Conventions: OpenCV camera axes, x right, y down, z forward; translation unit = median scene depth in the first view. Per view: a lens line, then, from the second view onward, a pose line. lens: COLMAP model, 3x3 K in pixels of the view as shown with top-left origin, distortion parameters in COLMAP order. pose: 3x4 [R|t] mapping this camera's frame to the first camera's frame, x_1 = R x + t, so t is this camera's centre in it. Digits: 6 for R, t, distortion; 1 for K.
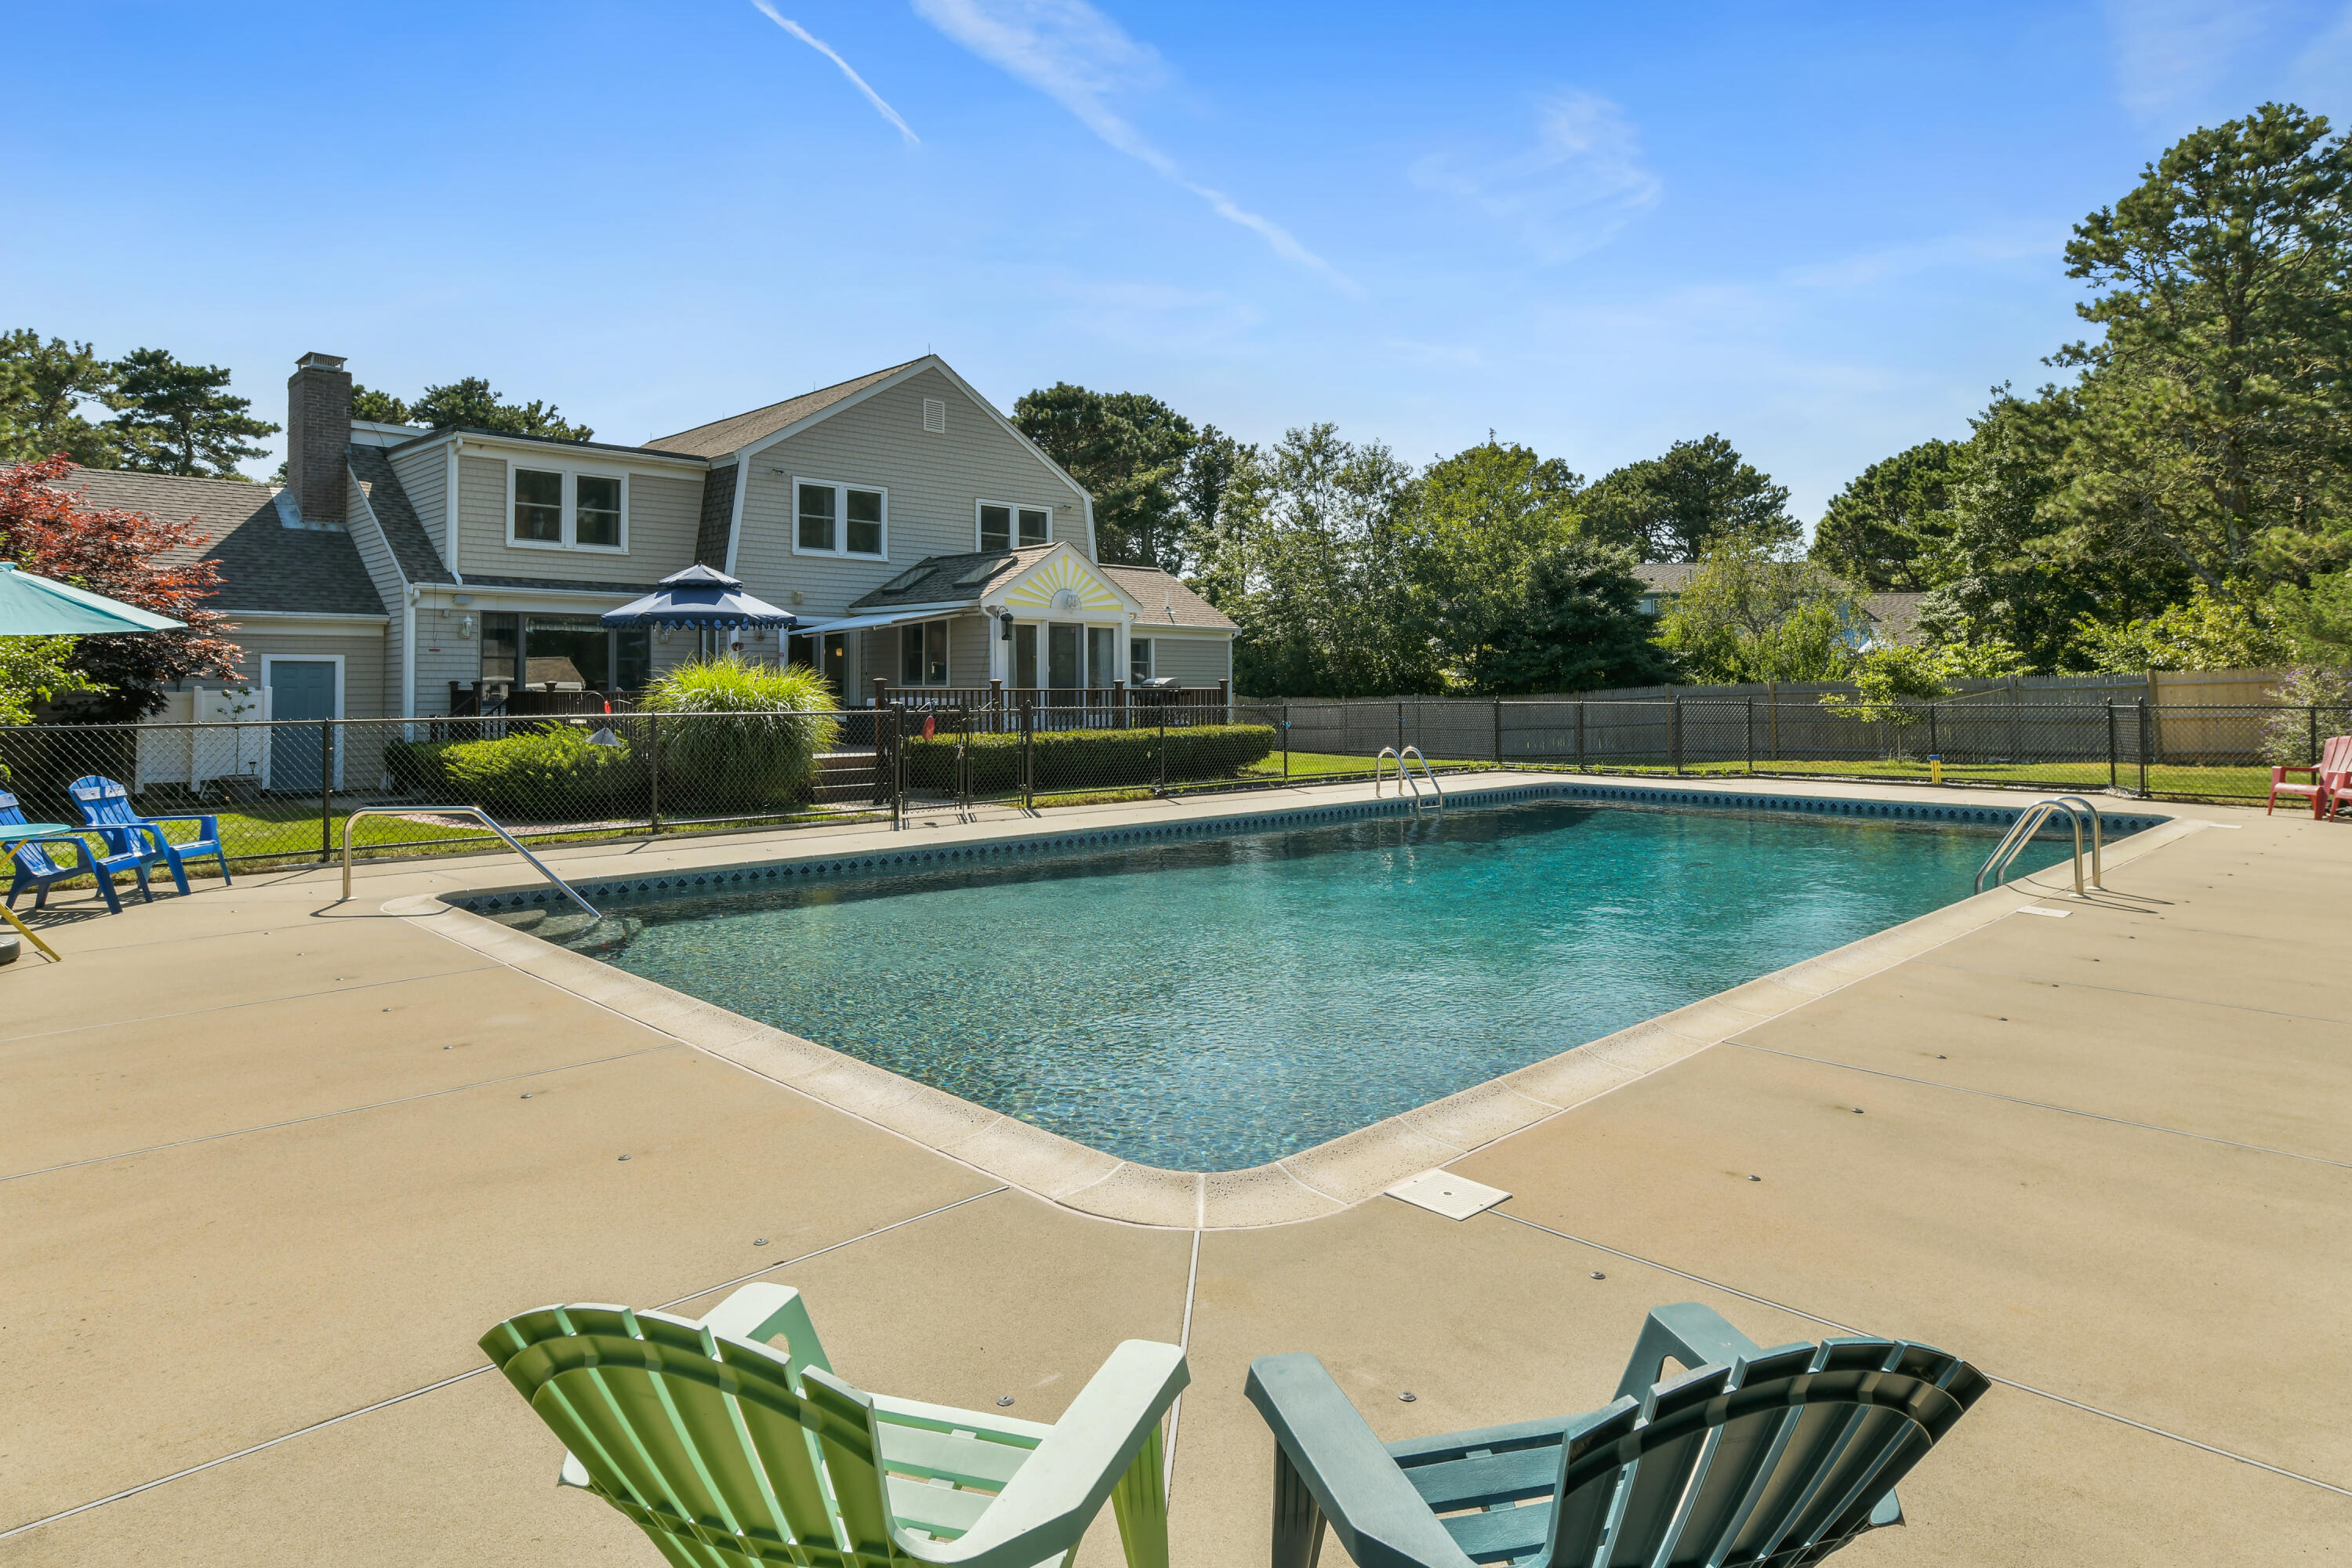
lens RADIAL K [[993.9, 0, 1181.8], [0, 993.9, 658.8], [0, 0, 1]] dist [-0.012050, 0.000389]
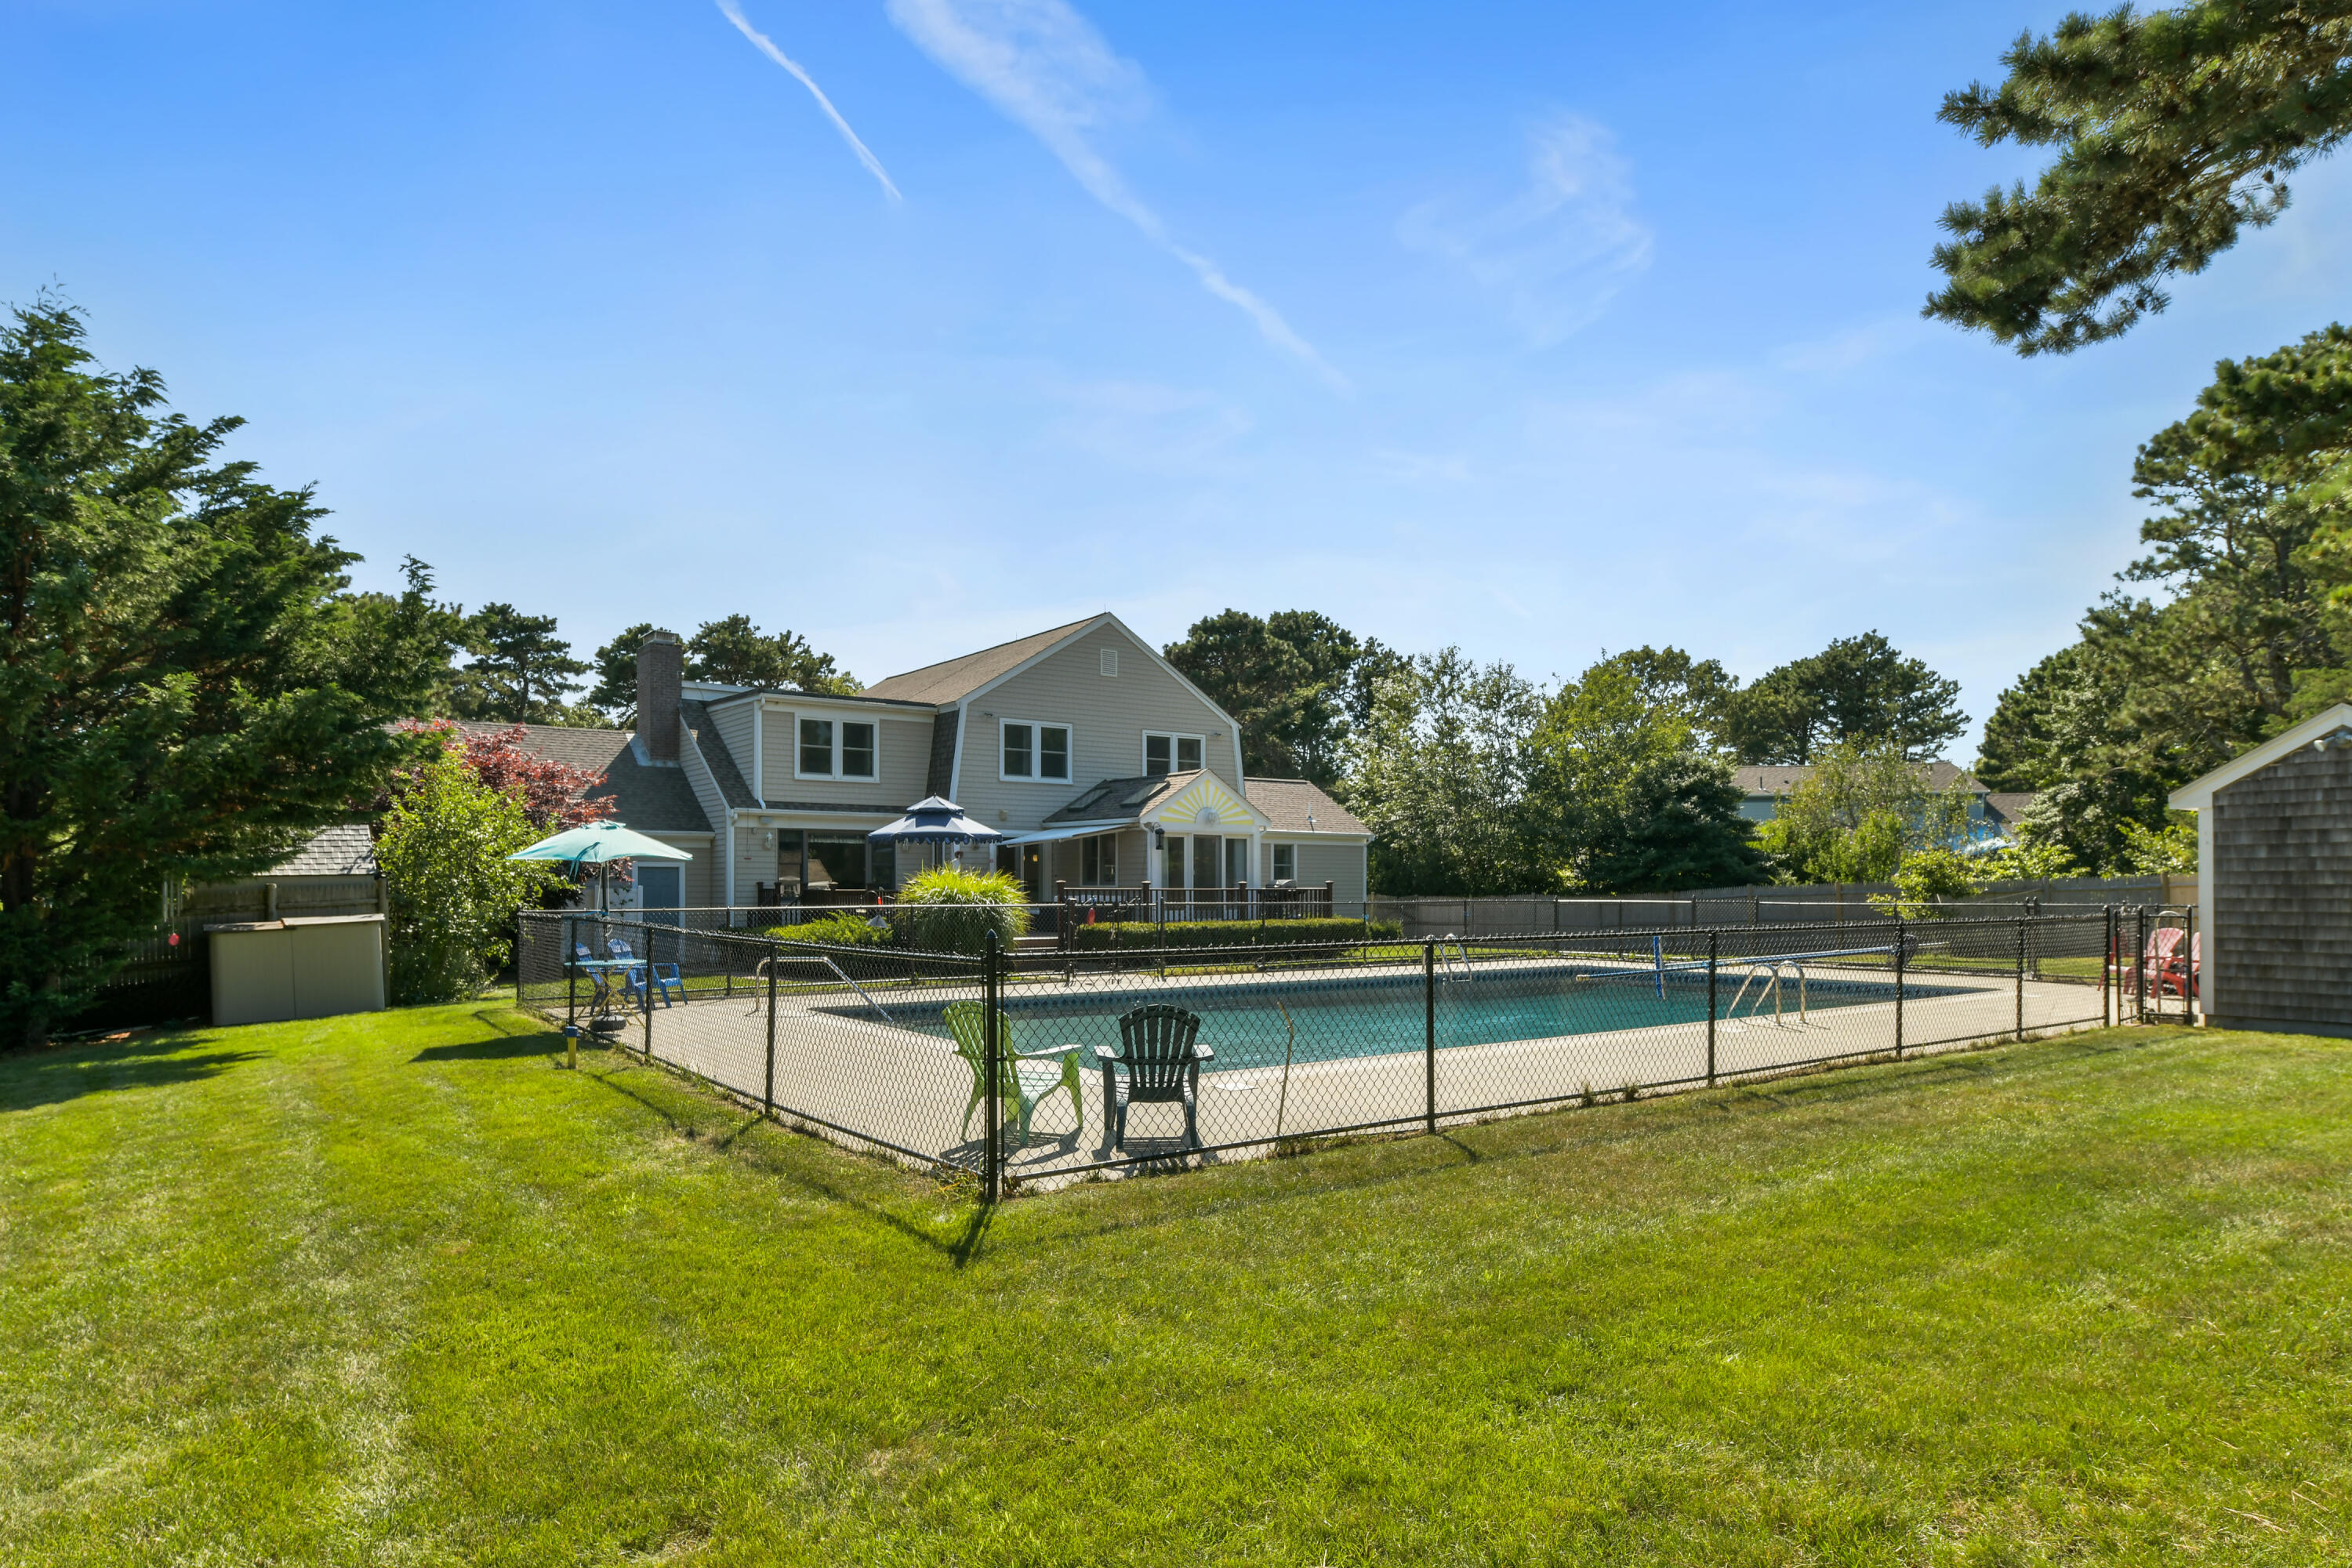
lens RADIAL K [[1384.8, 0, 1176.0], [0, 1384.8, 784.0], [0, 0, 1]] dist [-0.024458, -0.000382]
pose [[0.968940, -0.016729, -0.246728, 0.244482], [0.006181, 0.999036, -0.043463, -0.022521], [0.247217, 0.040588, 0.968110, -0.611668]]
